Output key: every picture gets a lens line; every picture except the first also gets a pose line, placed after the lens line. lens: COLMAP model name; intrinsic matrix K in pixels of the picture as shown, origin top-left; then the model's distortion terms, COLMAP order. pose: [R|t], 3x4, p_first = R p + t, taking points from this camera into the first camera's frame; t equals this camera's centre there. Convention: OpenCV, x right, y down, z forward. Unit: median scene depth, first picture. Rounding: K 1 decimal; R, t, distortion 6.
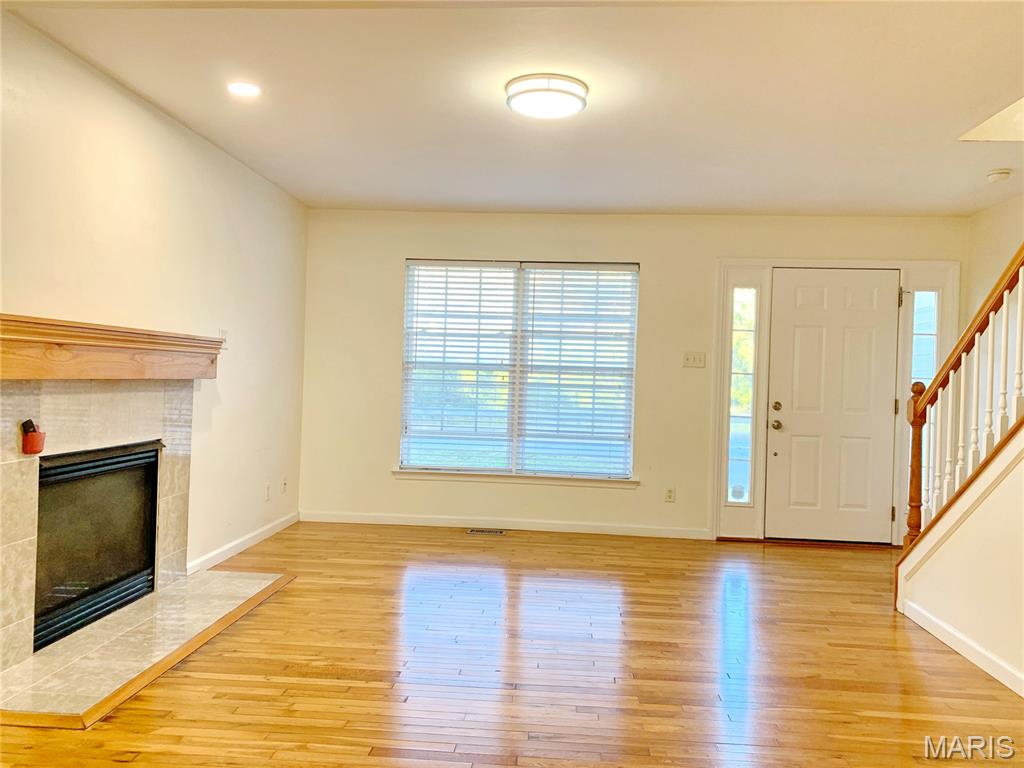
lens RADIAL K [[776.6, 0, 513.6], [0, 776.6, 383.4], [0, 0, 1]] dist [0.018205, -0.000500]
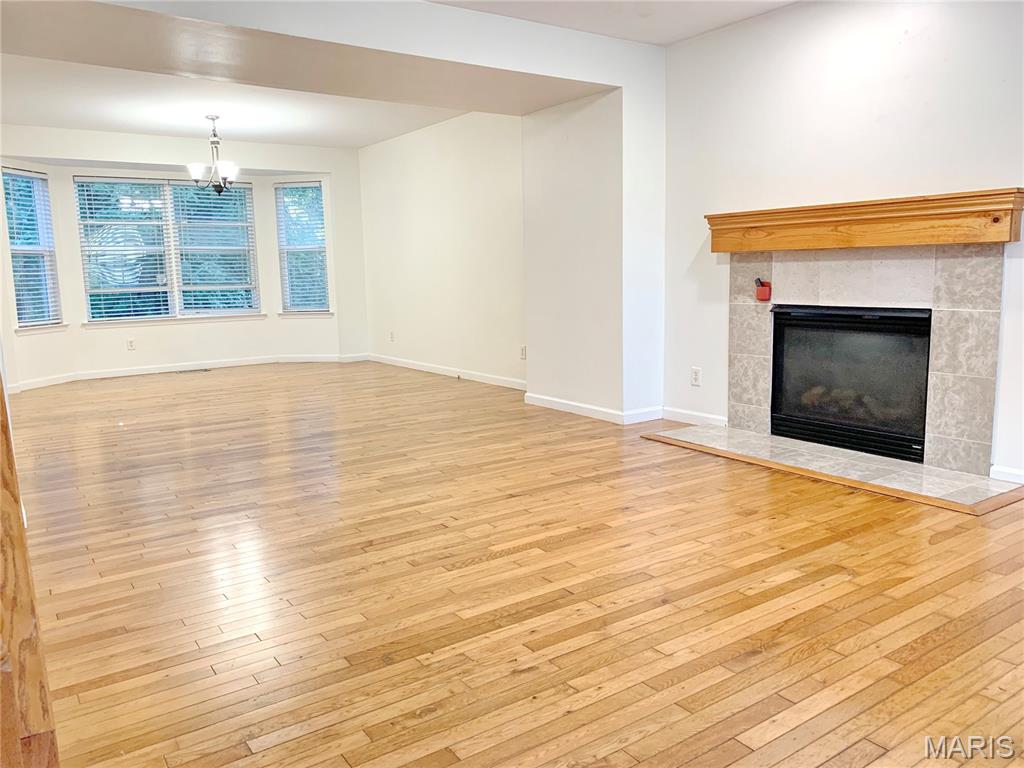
lens RADIAL K [[776.6, 0, 510.8], [0, 776.6, 383.7], [0, 0, 1]] dist [0.018205, -0.000500]
pose [[-0.771170, 0.078377, -0.631787, 0.731724], [-0.010179, 0.990748, 0.135334, 0.048984], [0.636548, 0.110796, -0.763237, 1.844756]]
